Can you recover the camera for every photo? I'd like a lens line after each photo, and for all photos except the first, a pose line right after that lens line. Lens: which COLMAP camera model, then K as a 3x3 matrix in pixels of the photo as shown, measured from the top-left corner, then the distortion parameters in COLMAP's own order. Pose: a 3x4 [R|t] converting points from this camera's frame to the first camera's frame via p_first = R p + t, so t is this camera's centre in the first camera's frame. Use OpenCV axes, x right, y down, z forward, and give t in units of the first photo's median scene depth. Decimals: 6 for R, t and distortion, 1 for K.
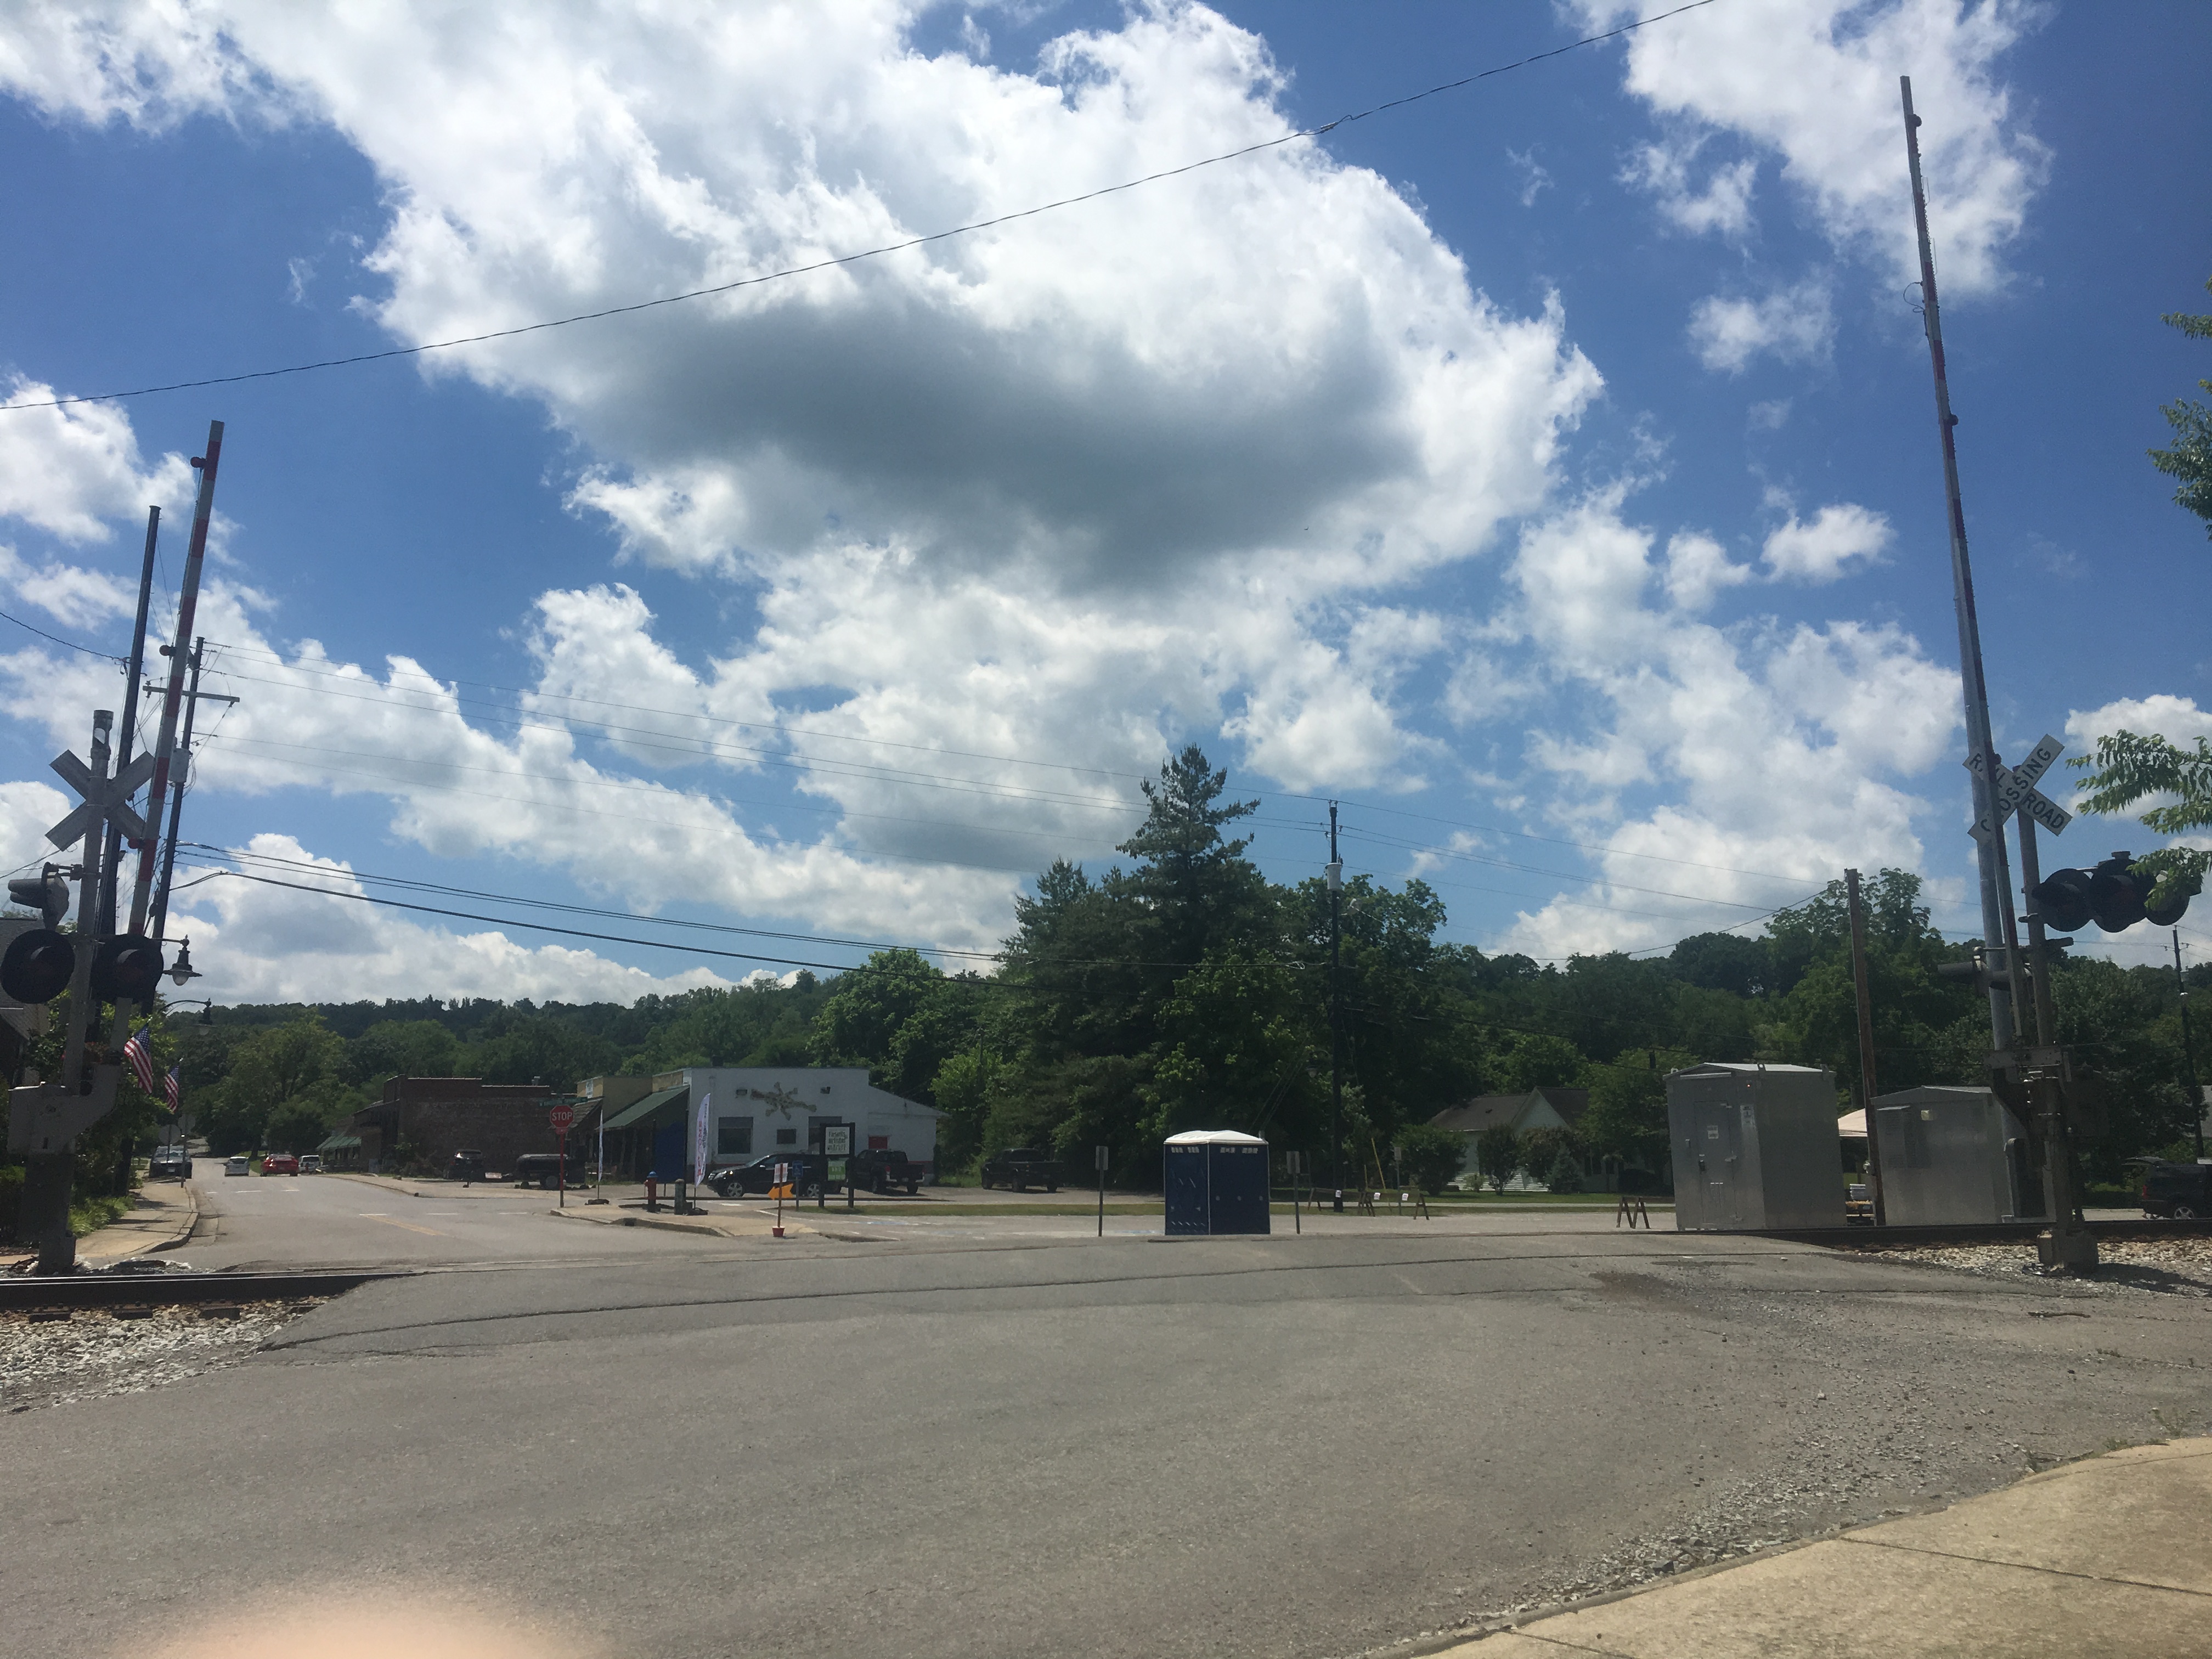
lens RADIAL K [[1806.6, 0, 1095.3], [0, 1806.6, 798.1], [0, 0, 1]] dist [0.064927, -0.110642]
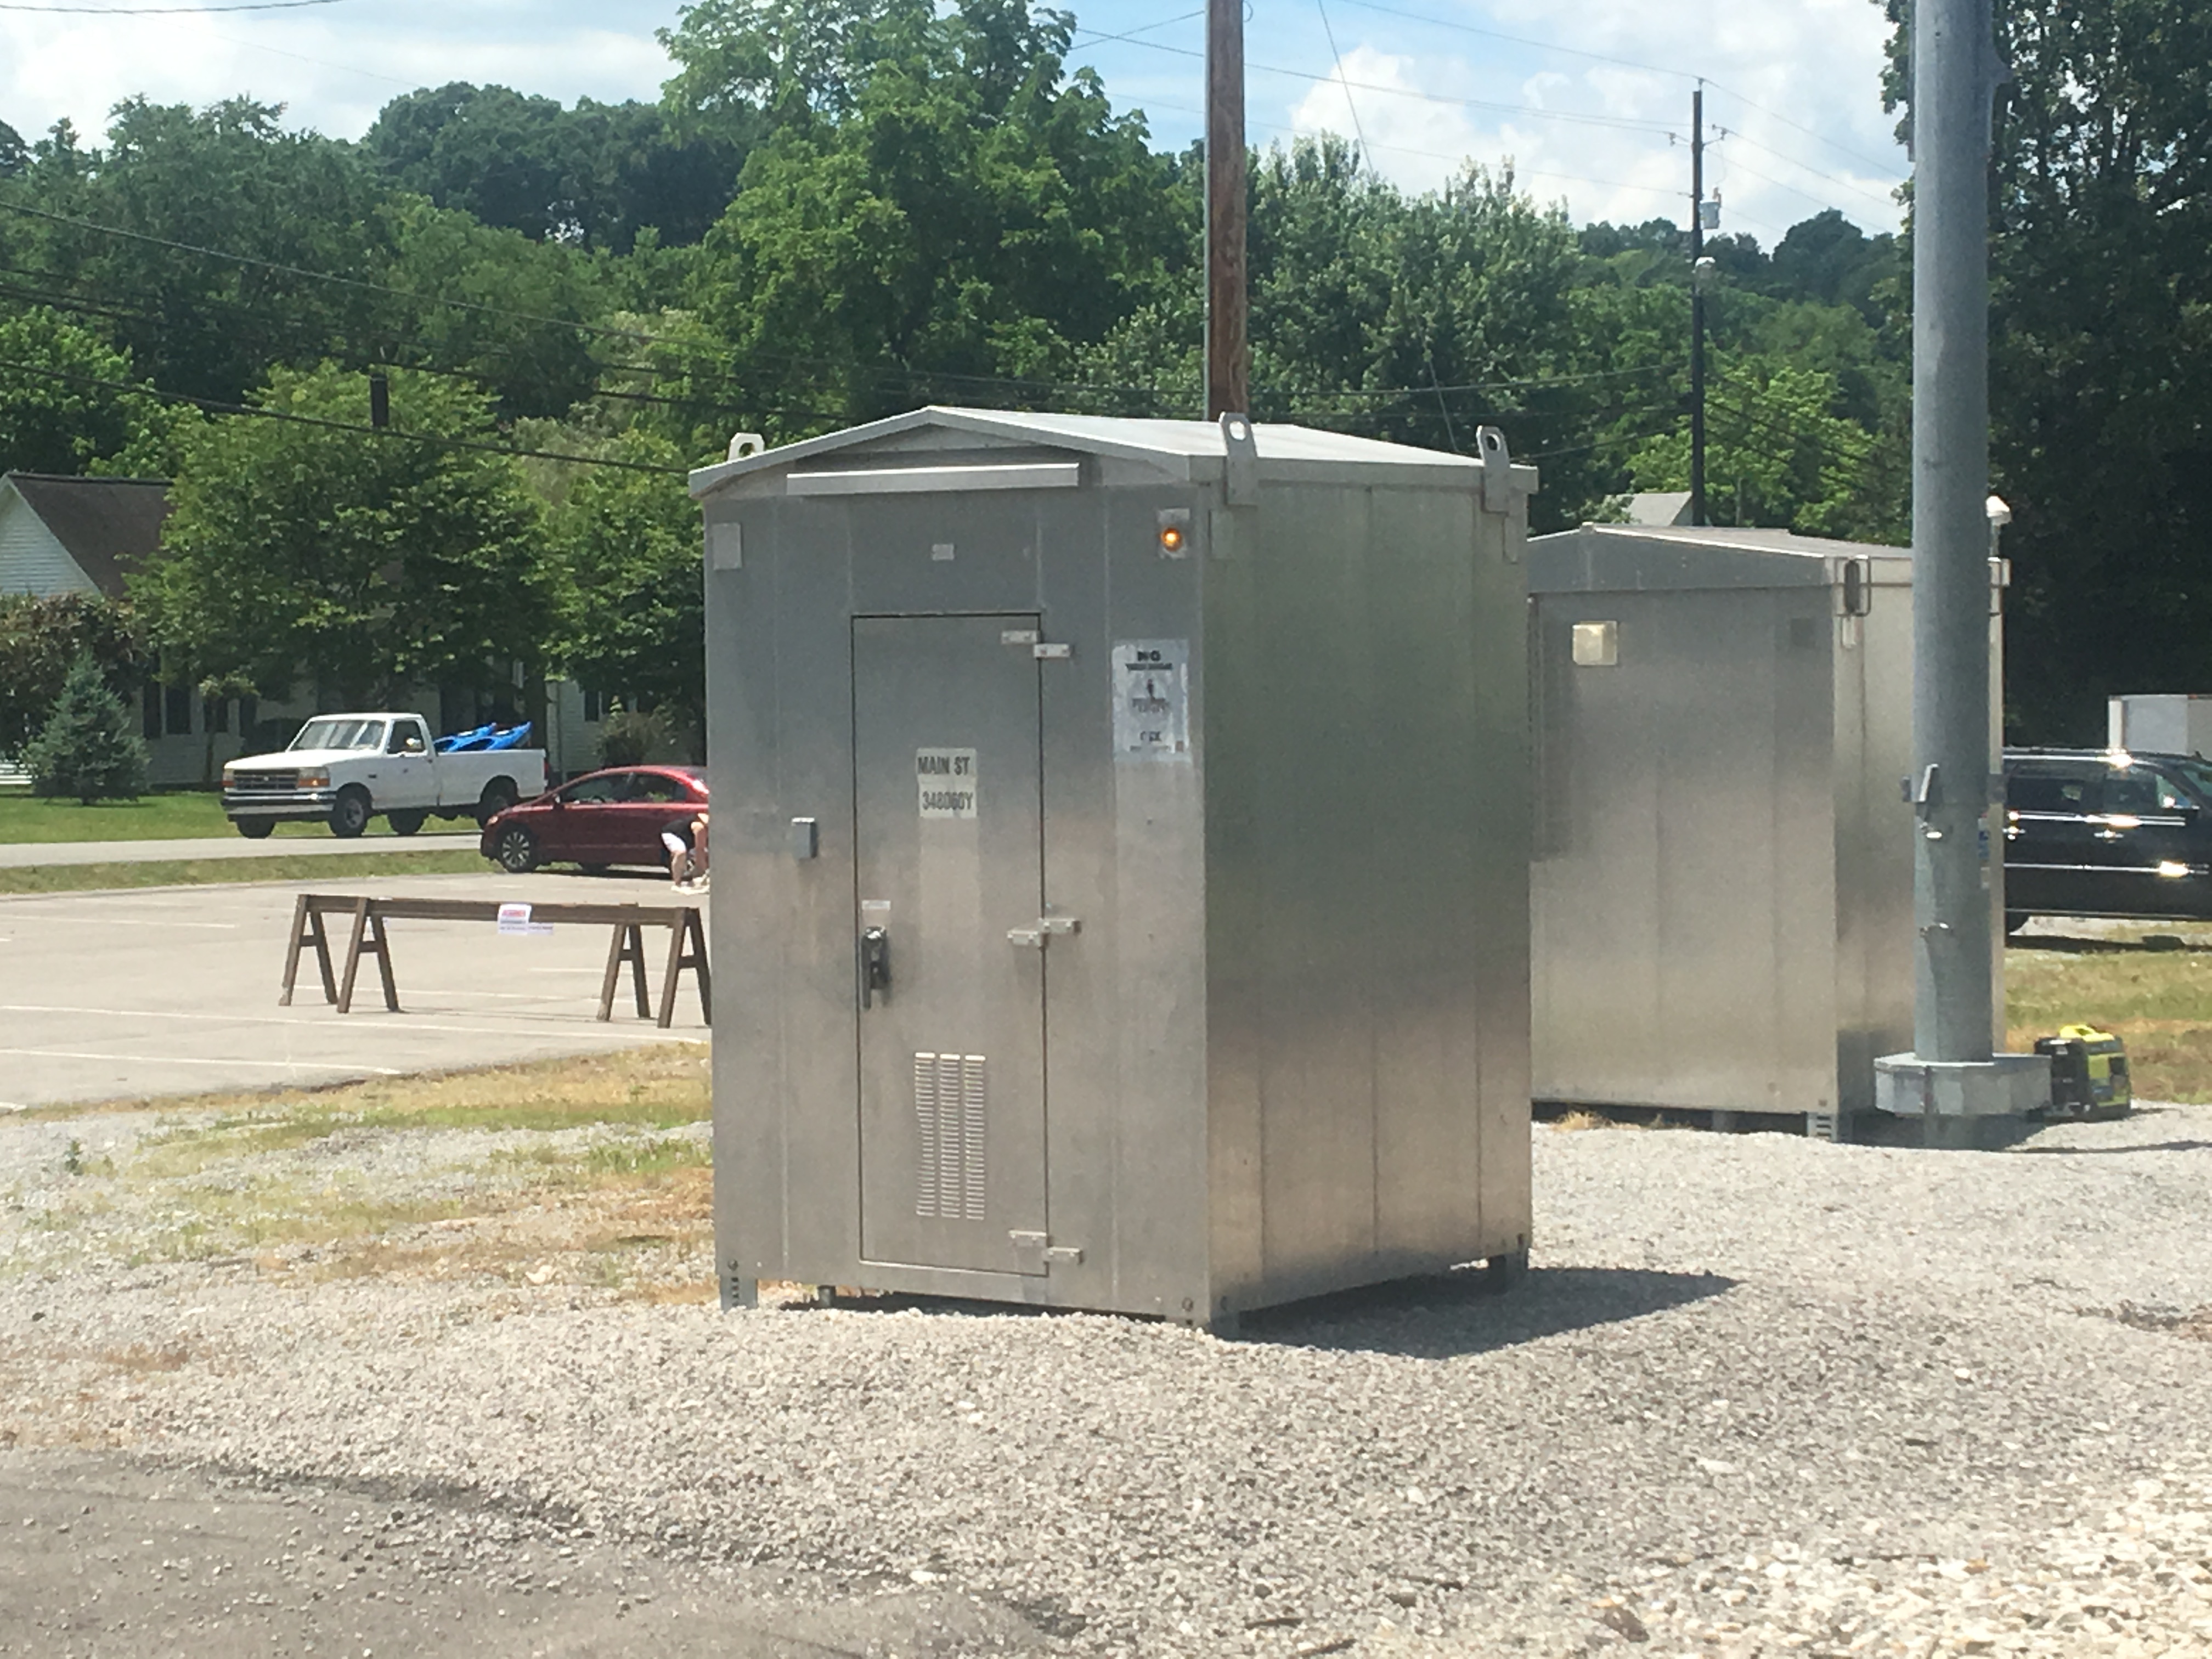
lens RADIAL K [[4596.6, 0, 1091.4], [0, 4596.6, 847.6], [0, 0, 1]] dist [0.024738, 0.000000]
pose [[0.893489, -0.018427, 0.448707, 0.037106], [-0.089213, 0.971961, 0.217562, 0.022508], [-0.440134, -0.234420, 0.866792, 0.151700]]
